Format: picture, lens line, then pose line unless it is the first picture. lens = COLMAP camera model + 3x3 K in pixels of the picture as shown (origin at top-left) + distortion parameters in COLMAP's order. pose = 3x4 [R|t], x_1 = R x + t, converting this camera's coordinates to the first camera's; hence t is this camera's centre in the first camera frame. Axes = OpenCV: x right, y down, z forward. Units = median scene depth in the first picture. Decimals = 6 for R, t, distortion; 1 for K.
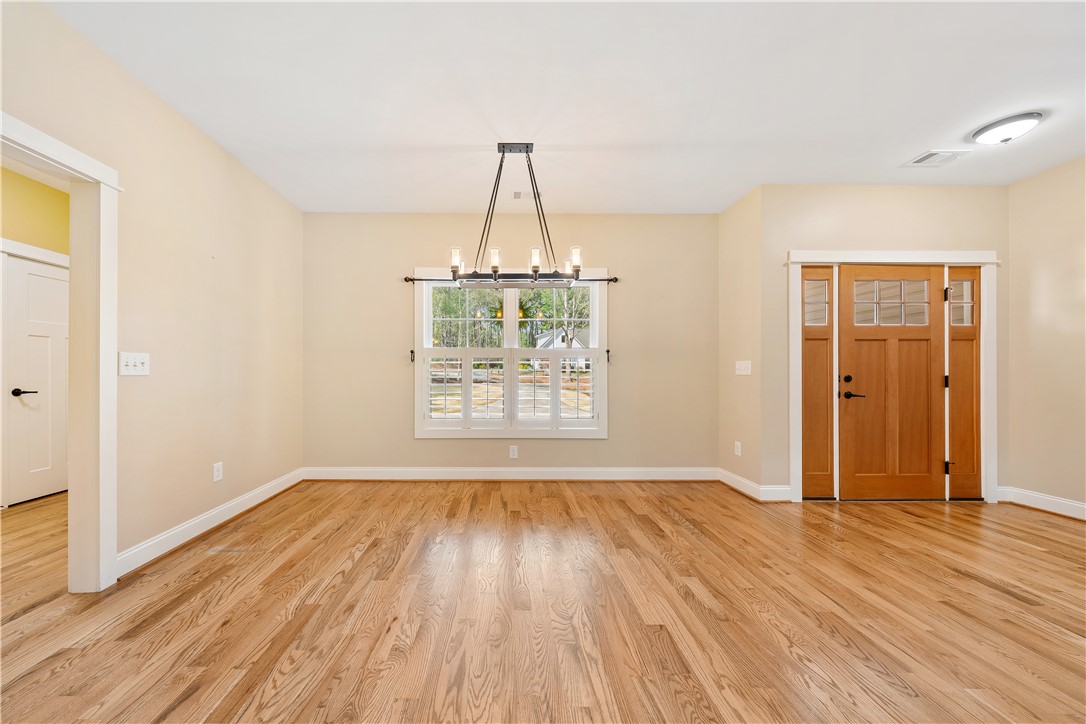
lens RADIAL K [[371.9, 0, 539.7], [0, 371.9, 368.9], [0, 0, 1]] dist [0.001756, 0.000093]
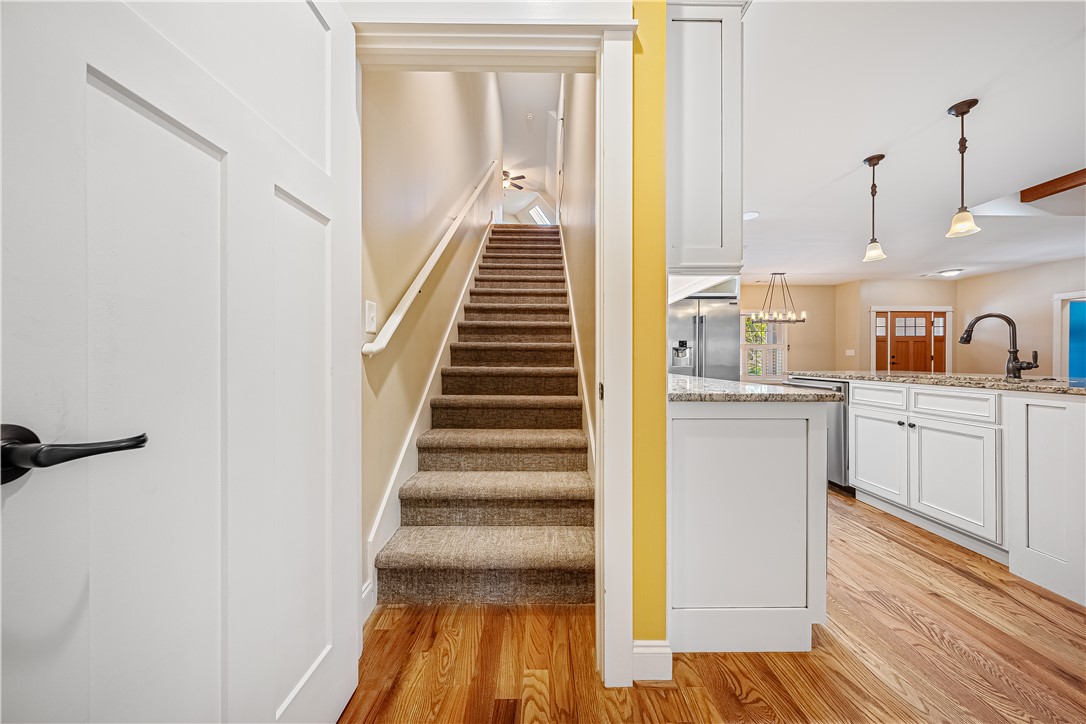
lens RADIAL K [[371.9, 0, 547.7], [0, 371.9, 362.0], [0, 0, 1]] dist [0.001756, 0.000093]
pose [[0.999911, -0.006639, 0.011535, -1.525932], [0.006357, 0.999683, 0.024359, -0.014175], [-0.011693, -0.024283, 0.999637, -1.479473]]
